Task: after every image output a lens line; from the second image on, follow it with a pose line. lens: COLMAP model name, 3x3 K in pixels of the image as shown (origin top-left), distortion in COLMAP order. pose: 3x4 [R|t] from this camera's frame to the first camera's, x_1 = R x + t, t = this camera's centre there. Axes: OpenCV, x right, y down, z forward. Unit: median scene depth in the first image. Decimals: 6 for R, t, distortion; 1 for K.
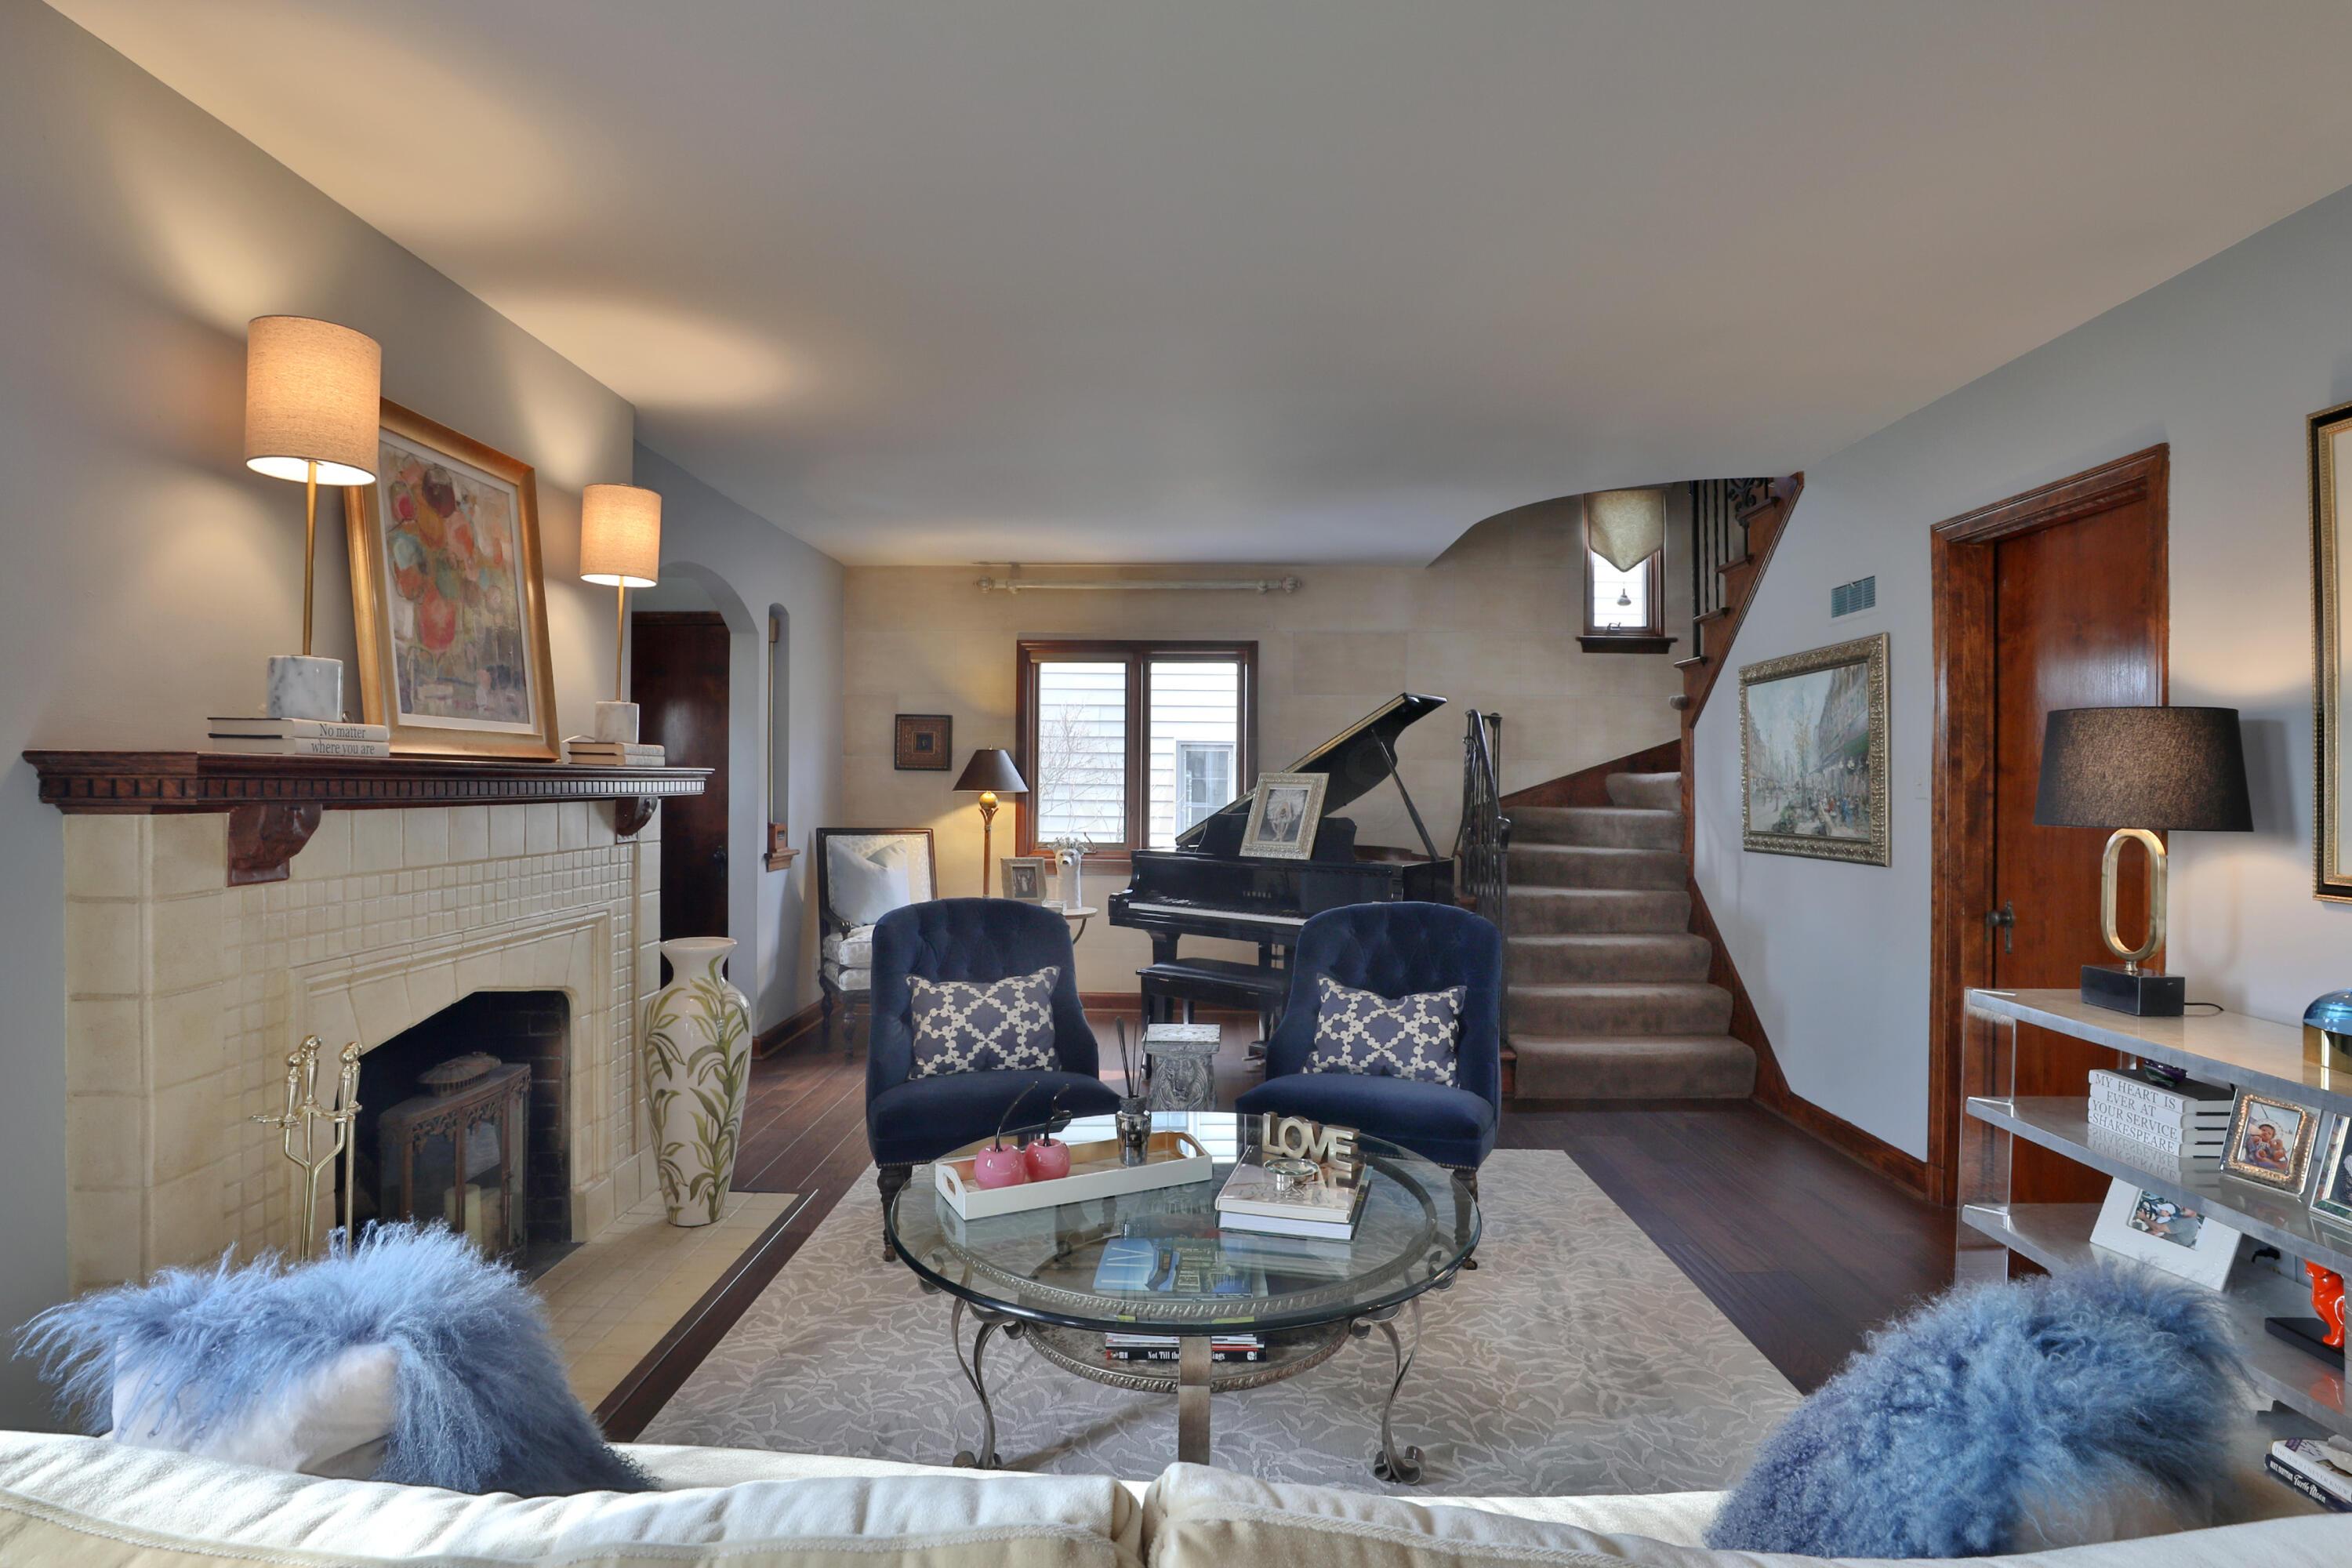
lens RADIAL K [[1158.6, 0, 1194.8], [0, 1158.6, 781.3], [0, 0, 1]] dist [-0.039774, 0.010132]
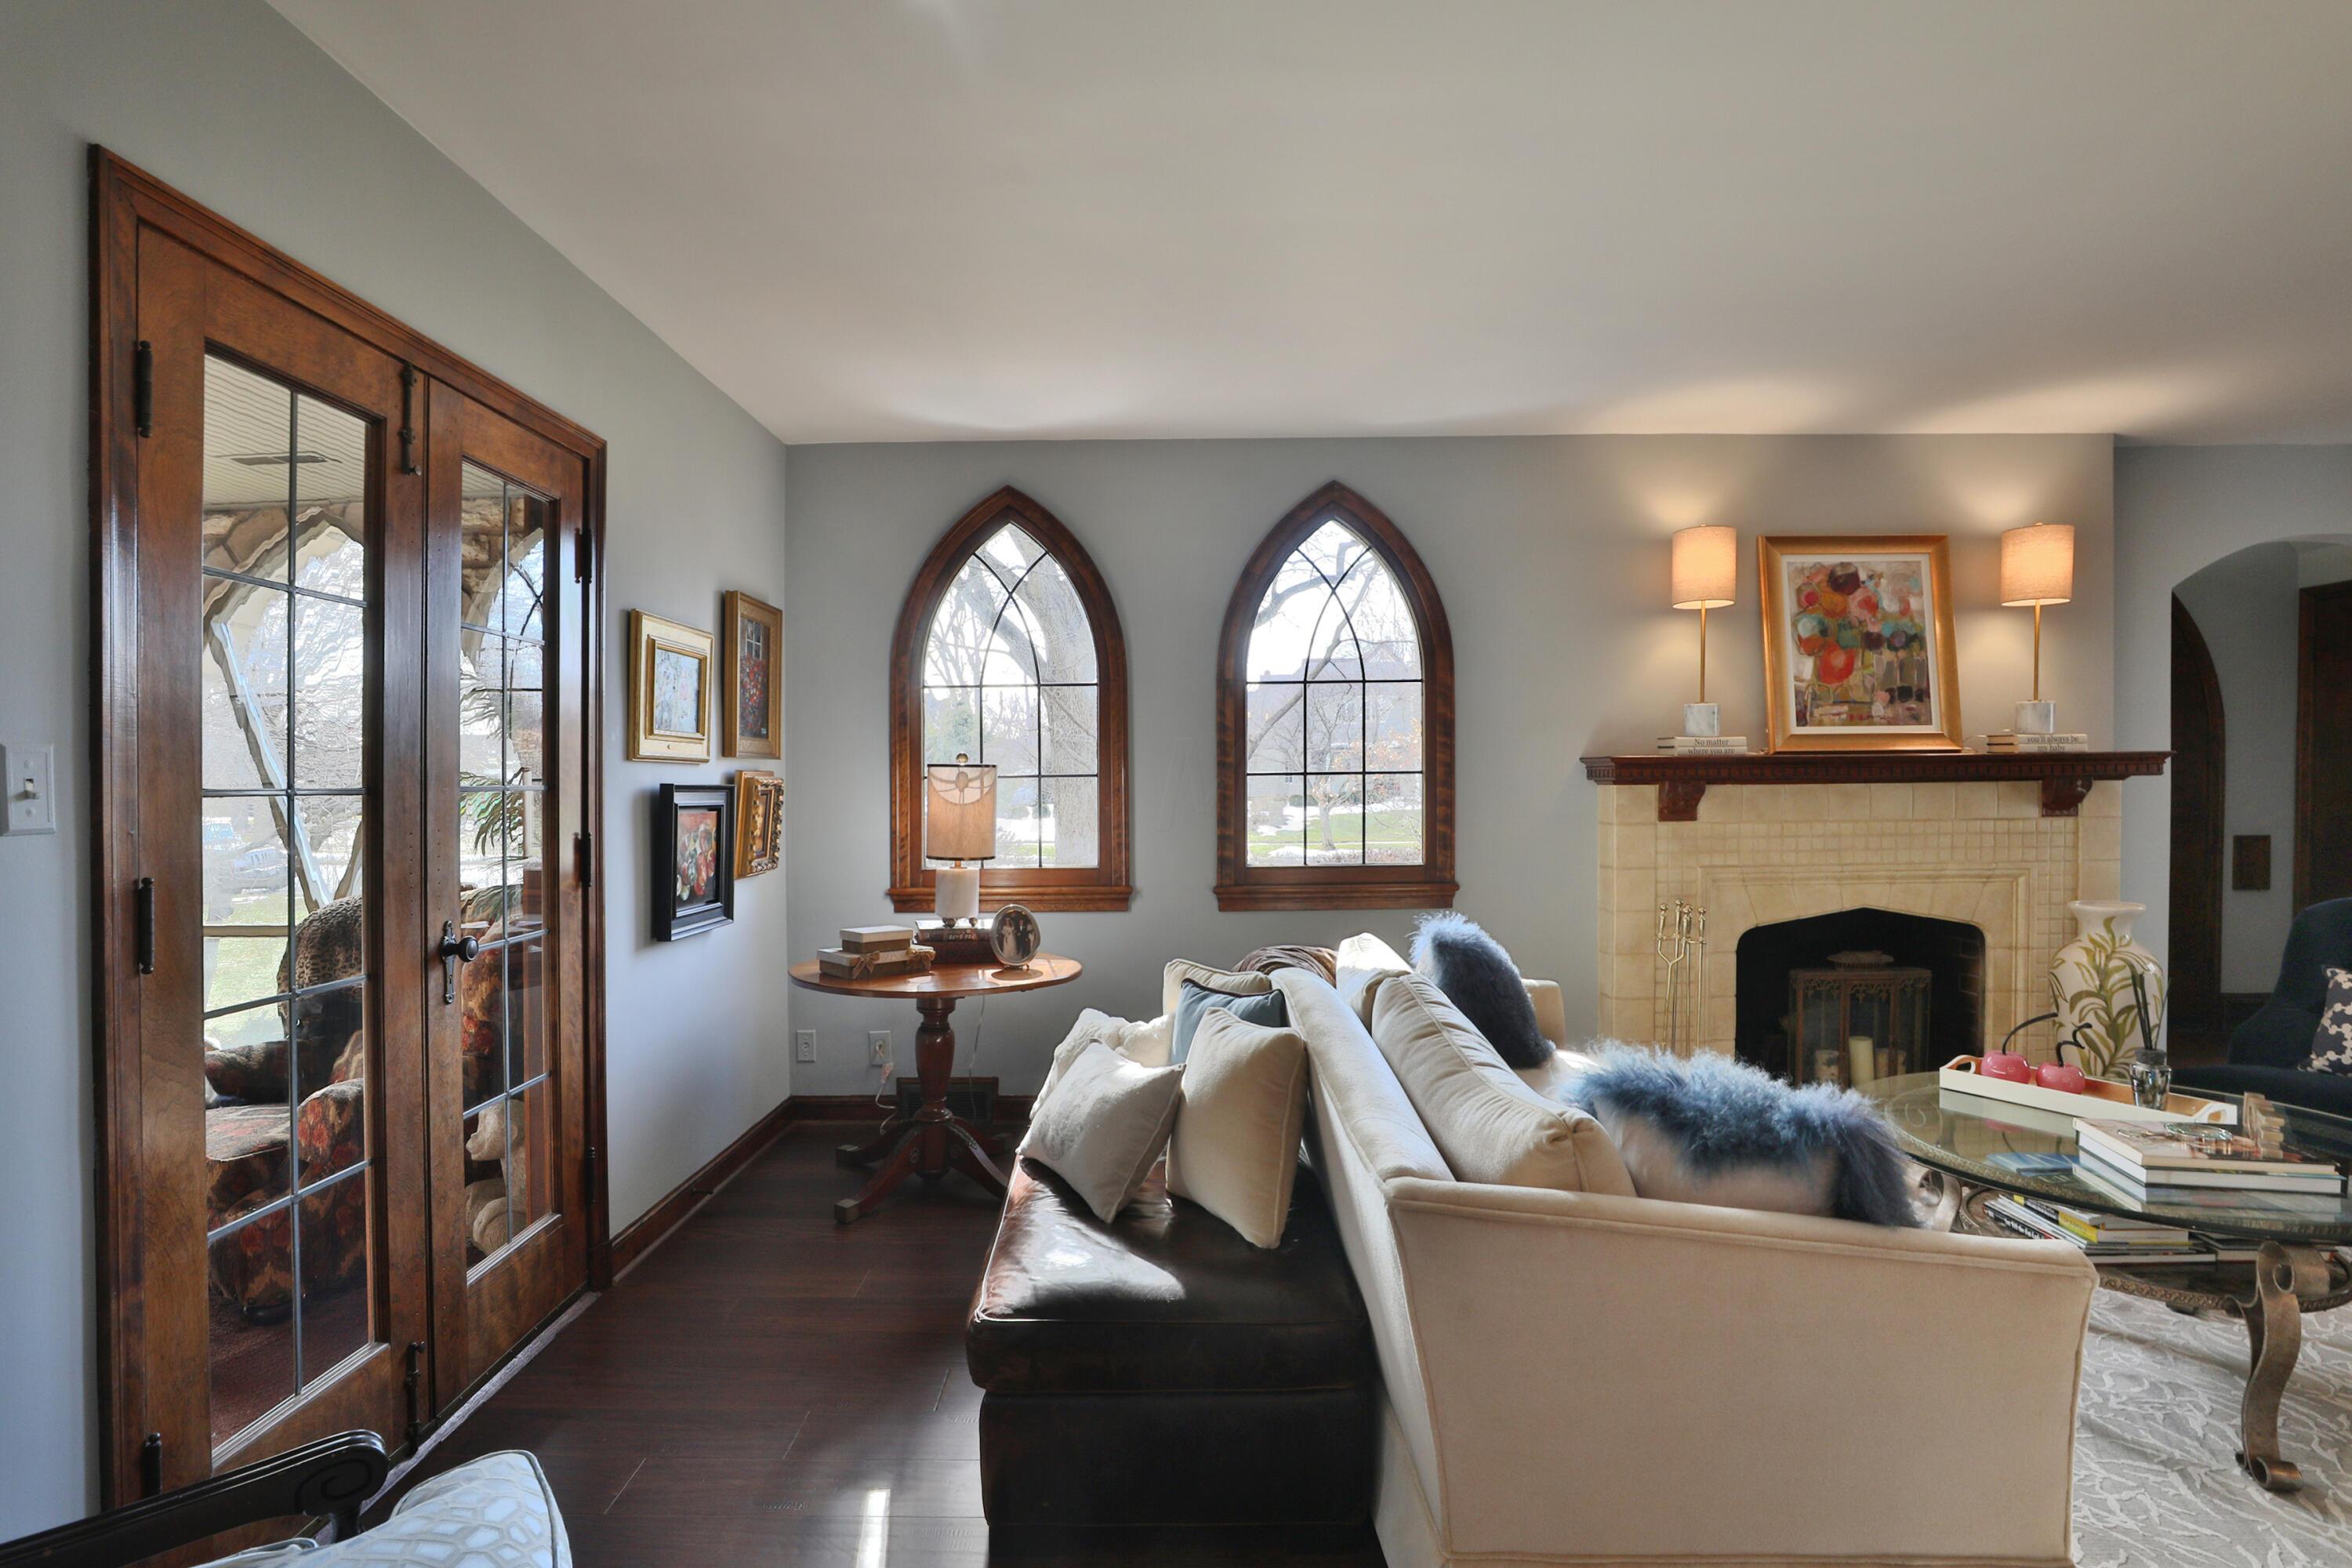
lens RADIAL K [[1158.6, 0, 1159.8], [0, 1158.6, 819.6], [0, 0, 1]] dist [-0.039774, 0.010132]
pose [[-0.020556, 0.016010, -0.999661, 0.895703], [0.010437, 0.999821, 0.015798, 0.035280], [0.999734, -0.010108, -0.020719, 0.104853]]
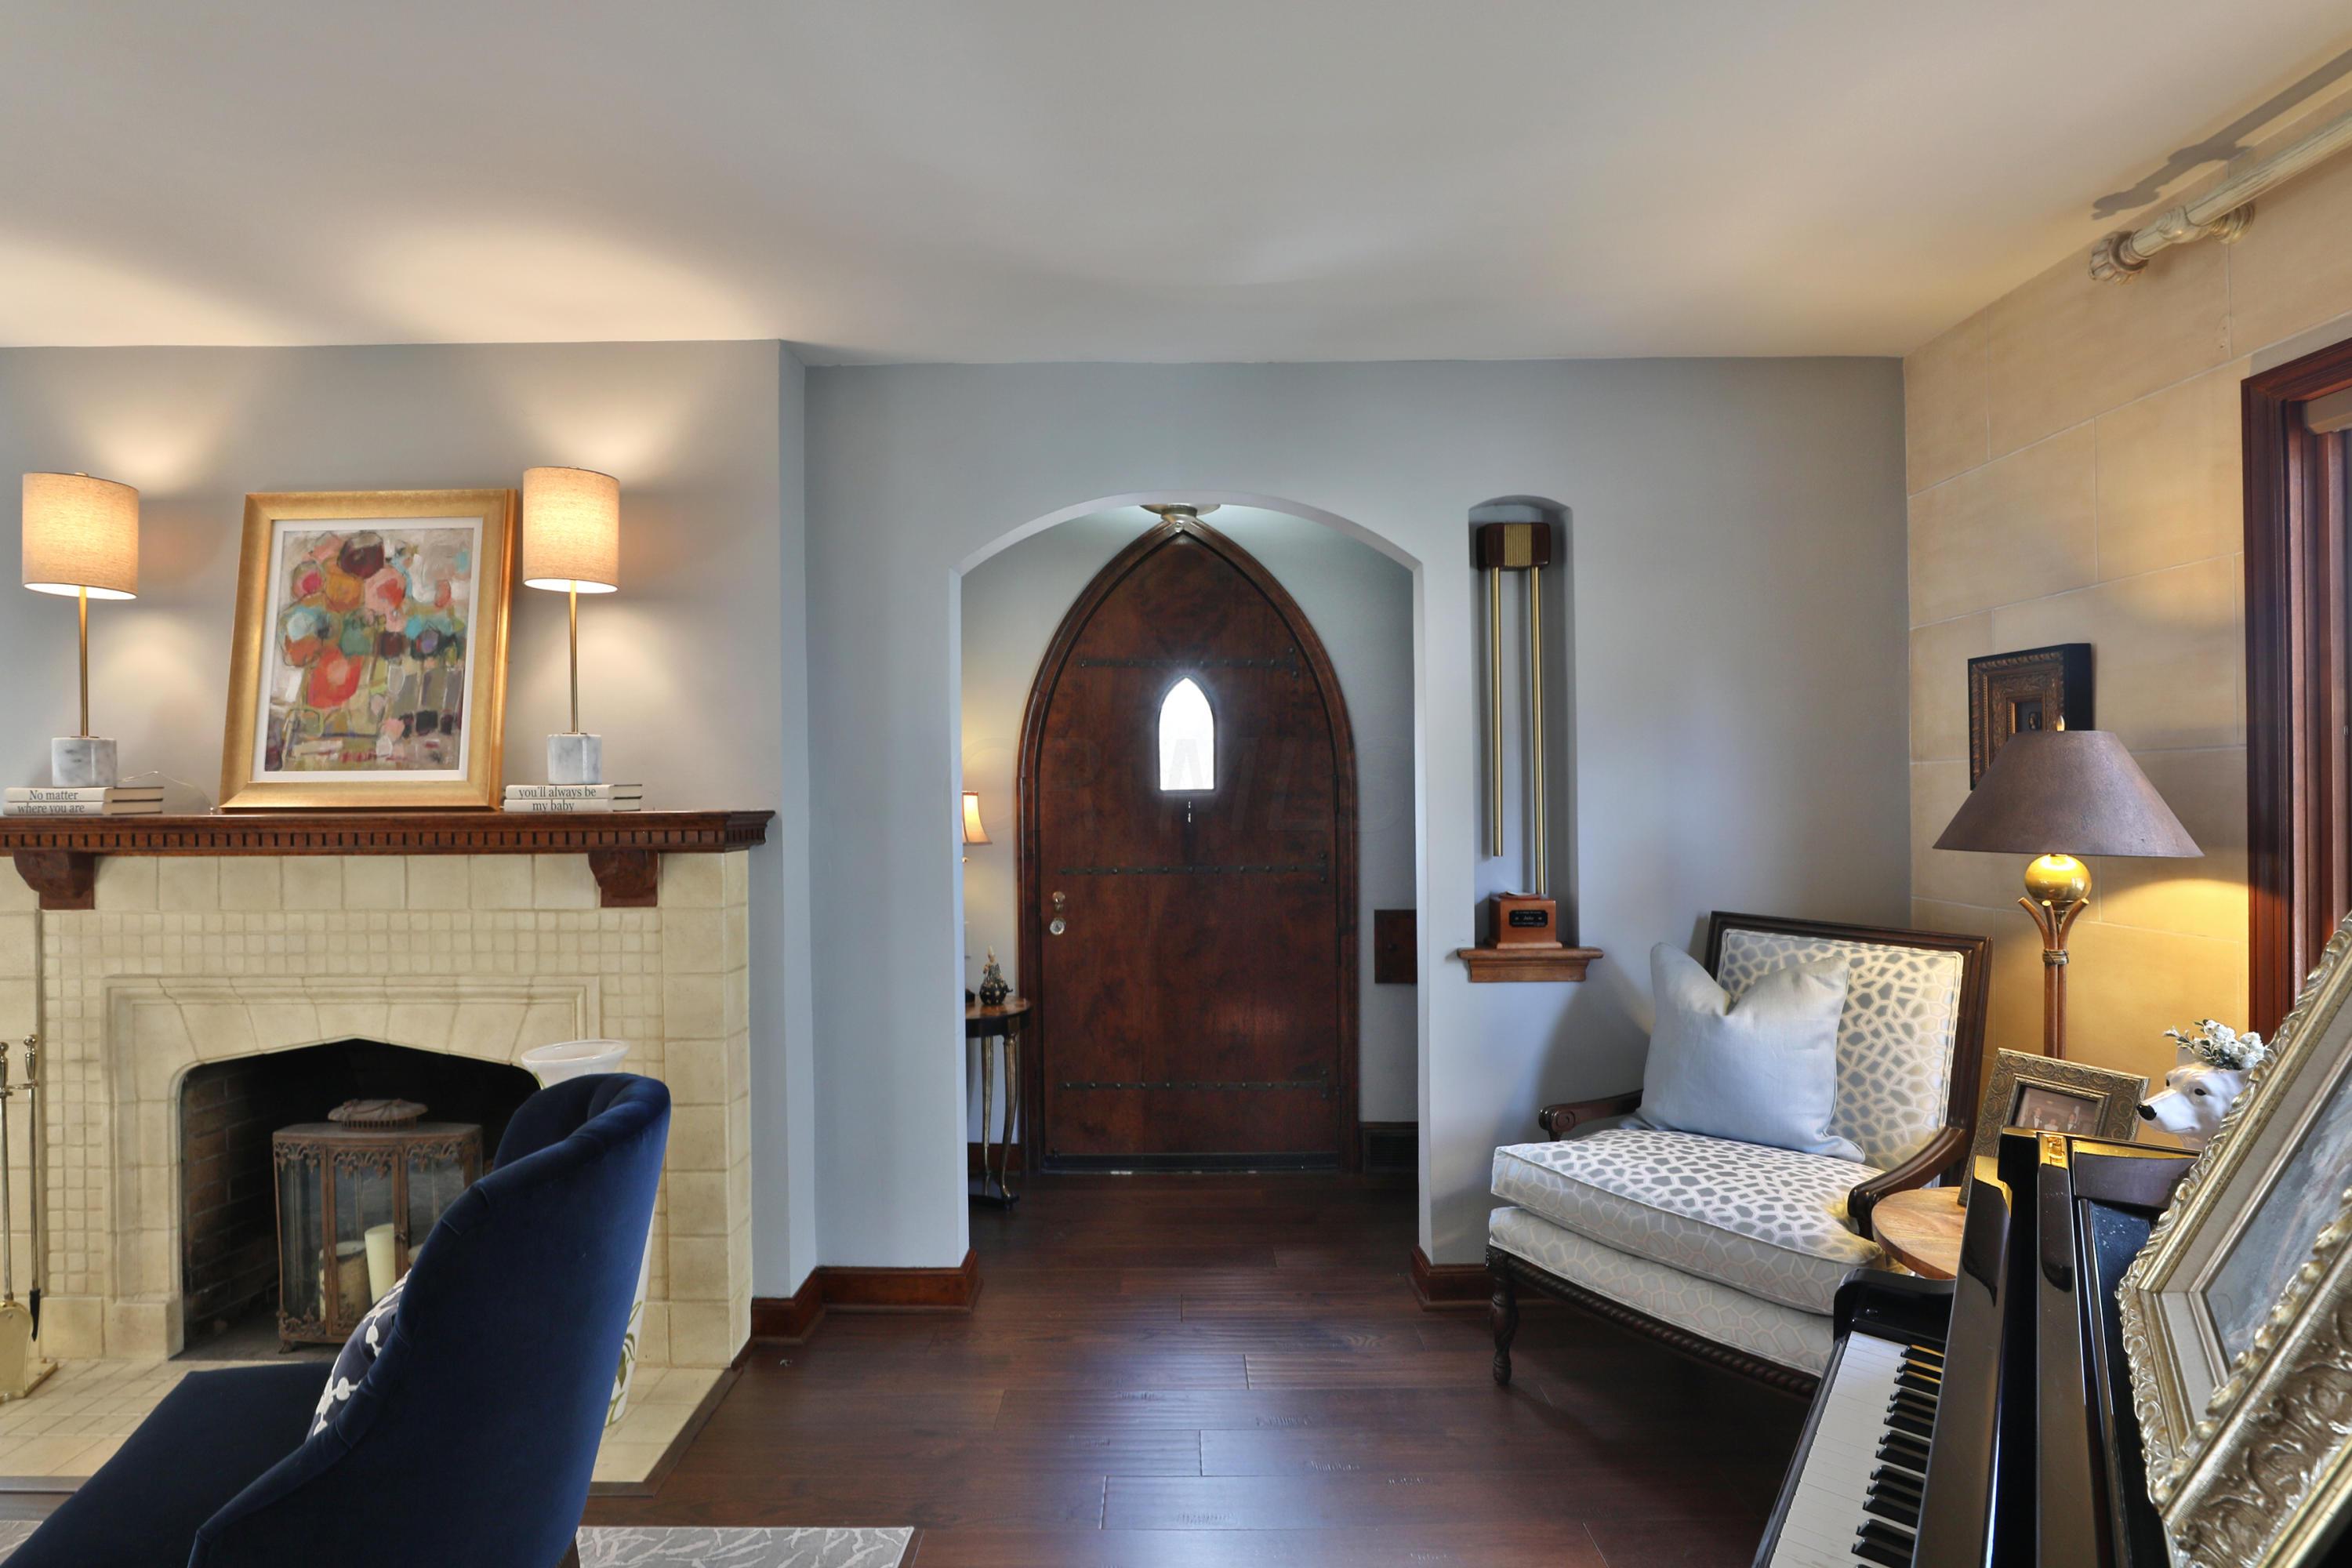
lens RADIAL K [[1158.6, 0, 1176.4], [0, 1158.6, 781.6], [0, 0, 1]] dist [-0.039774, 0.010132]
pose [[-0.010799, -0.003342, -0.999936, 0.377662], [0.006445, 0.999973, -0.003411, -0.036569], [0.999921, -0.006481, -0.010777, 1.753977]]
